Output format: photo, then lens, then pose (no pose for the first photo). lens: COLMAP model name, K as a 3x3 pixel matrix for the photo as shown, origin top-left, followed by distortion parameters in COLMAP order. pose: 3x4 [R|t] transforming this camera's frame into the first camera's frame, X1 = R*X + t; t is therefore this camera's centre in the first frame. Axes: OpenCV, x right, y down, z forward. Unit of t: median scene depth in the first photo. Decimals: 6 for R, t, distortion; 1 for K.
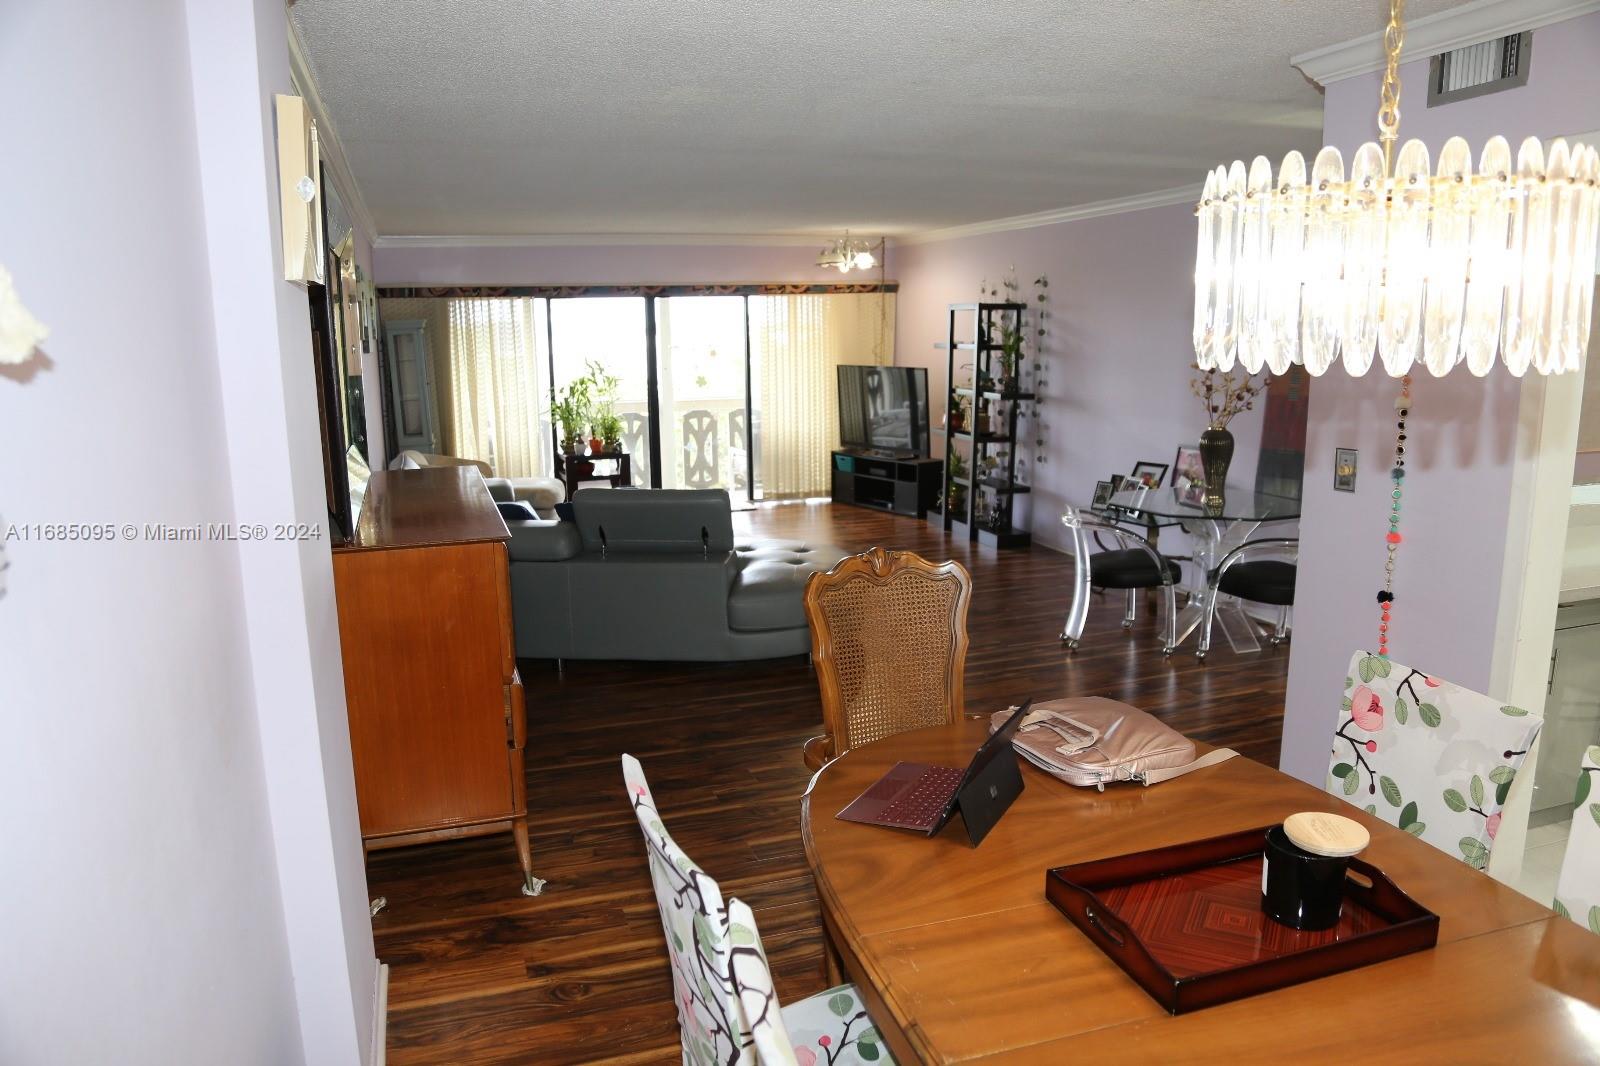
lens RADIAL K [[1098.6, 0, 791.2], [0, 1098.6, 537.9], [0, 0, 1]] dist [-0.115168, 0.104649]
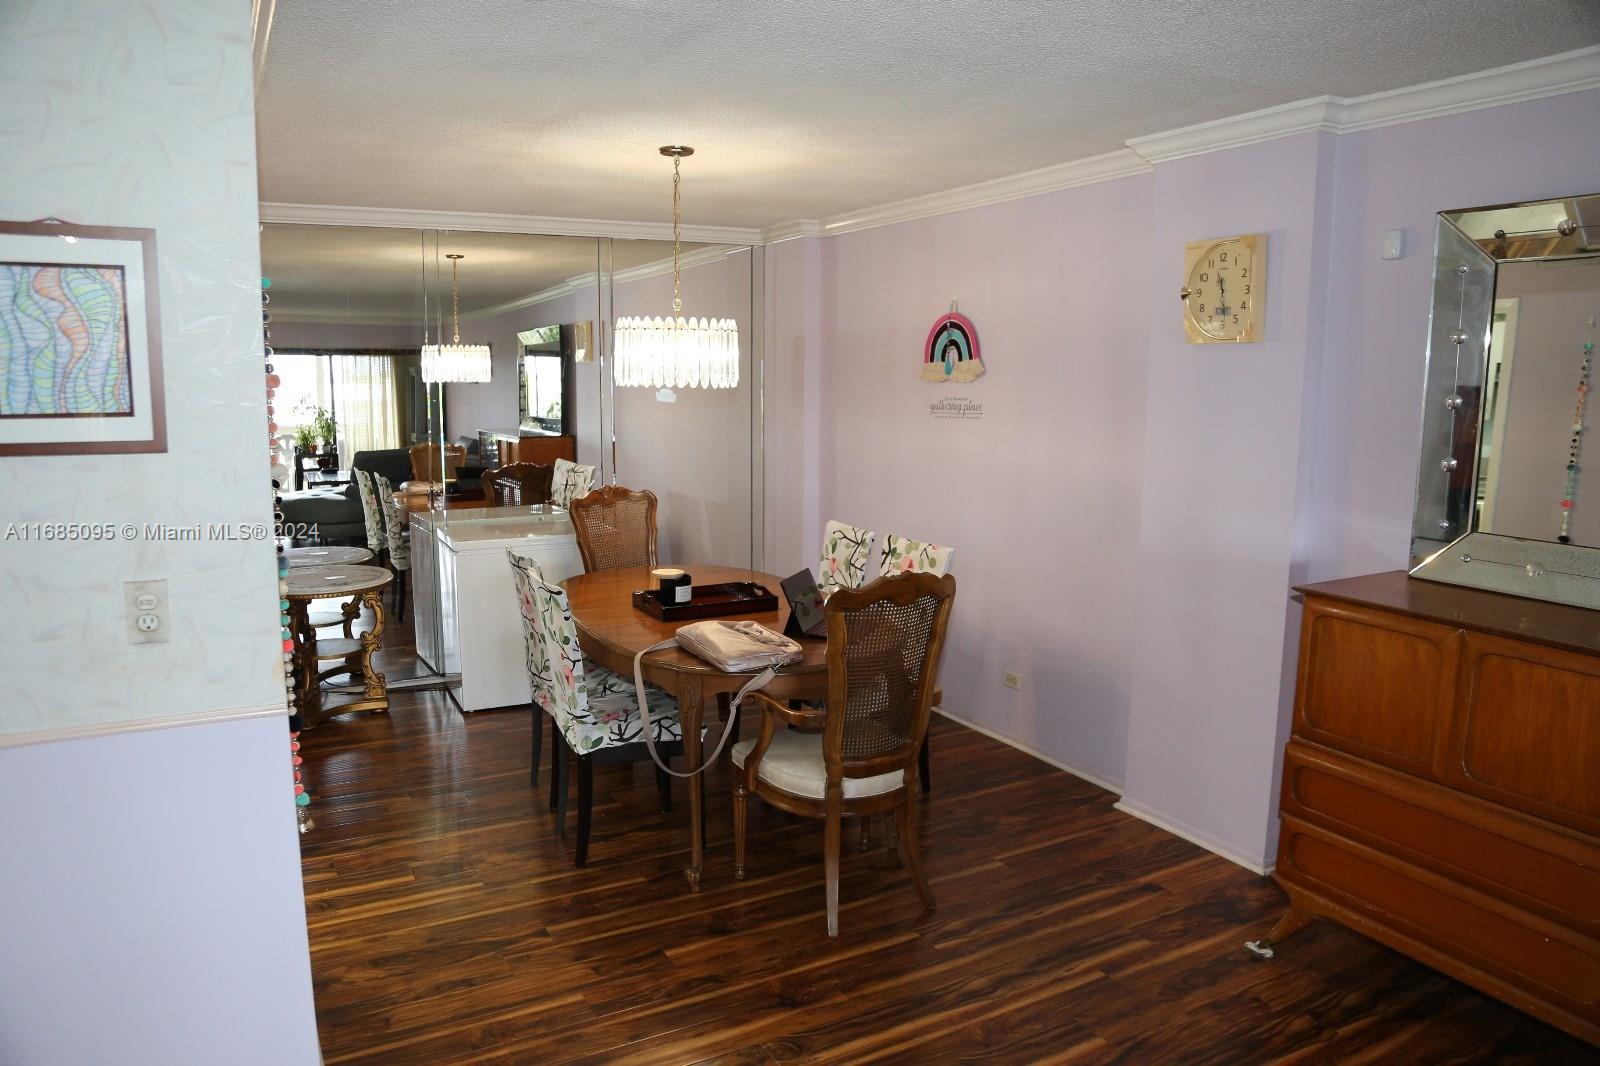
lens RADIAL K [[1098.6, 0, 791.2], [0, 1098.6, 537.9], [0, 0, 1]] dist [-0.115168, 0.104649]
pose [[-0.984972, 0.040275, -0.167952, 0.105088], [-0.019640, 0.940005, 0.340595, -0.111582], [0.171594, 0.338776, -0.925087, 0.556173]]
